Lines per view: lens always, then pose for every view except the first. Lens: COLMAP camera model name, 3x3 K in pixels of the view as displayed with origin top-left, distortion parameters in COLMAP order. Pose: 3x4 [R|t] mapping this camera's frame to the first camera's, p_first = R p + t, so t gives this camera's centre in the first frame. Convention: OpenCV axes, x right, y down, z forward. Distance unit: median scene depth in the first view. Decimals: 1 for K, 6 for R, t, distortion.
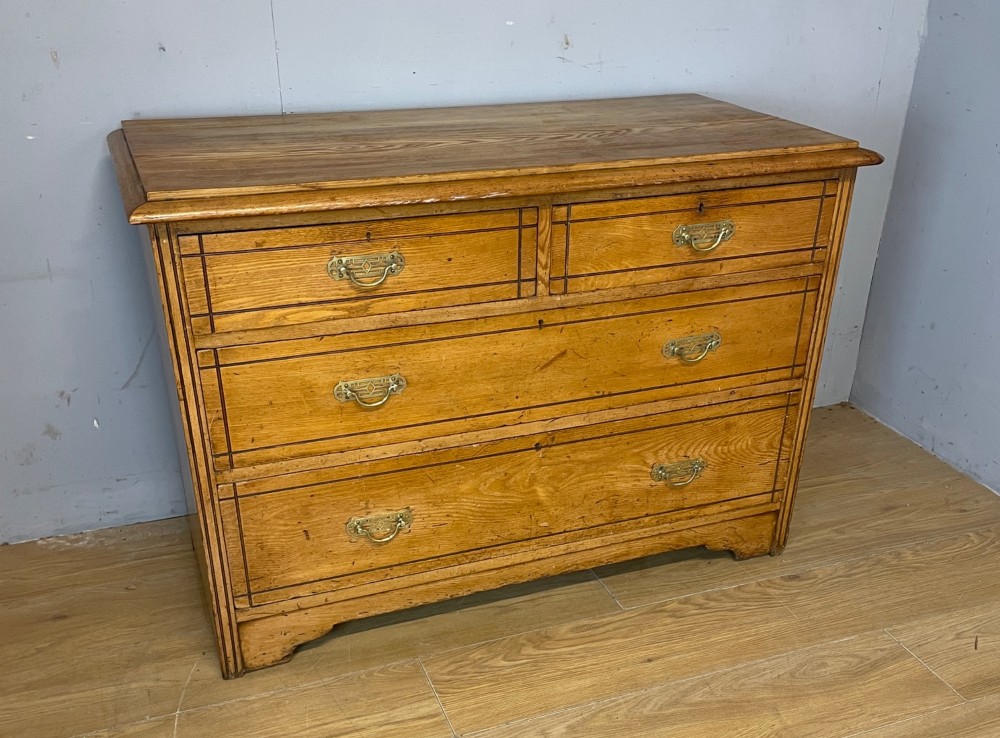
lens RADIAL K [[1019.2, 0, 502.3], [0, 1019.2, 499.8], [0, 0, 1]] dist [0.045541, 0.000000]
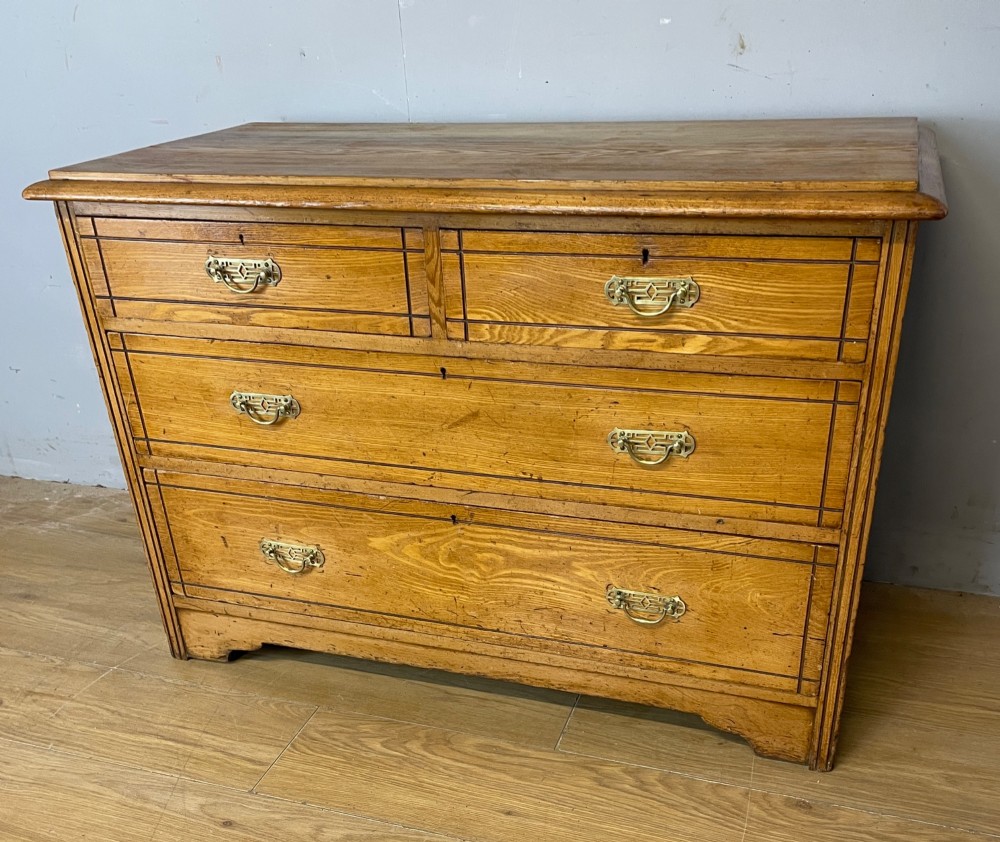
lens RADIAL K [[1014.3, 0, 506.9], [0, 1014.3, 570.3], [0, 0, 1]] dist [0.040541, 0.000000]
pose [[0.763795, 0.281286, -0.580943, 0.585799], [-0.275304, 0.956042, 0.100949, -0.111769], [0.583802, 0.082831, 0.807660, 0.358231]]
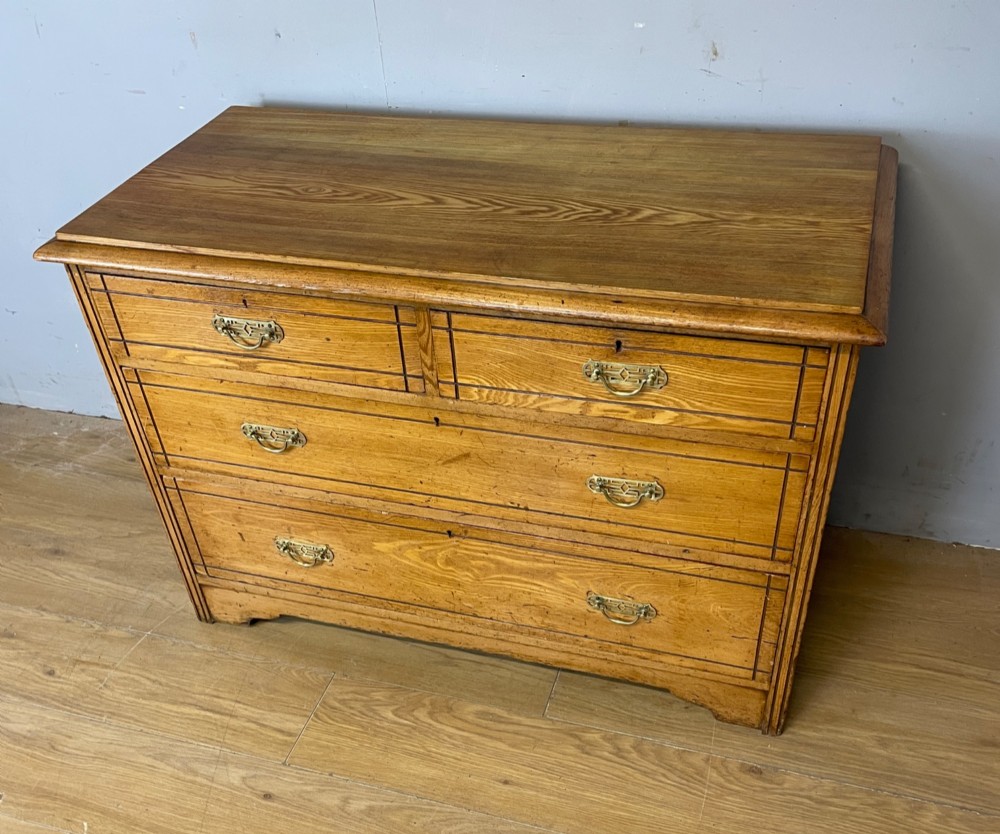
lens RADIAL K [[1014.4, 0, 491.6], [0, 1014.4, 537.3], [0, 0, 1]] dist [0.050056, 0.000000]
pose [[0.775079, 0.368114, -0.513560, 0.565714], [-0.248920, 0.924930, 0.287302, -0.338865], [0.580767, -0.094846, 0.808526, 0.267104]]
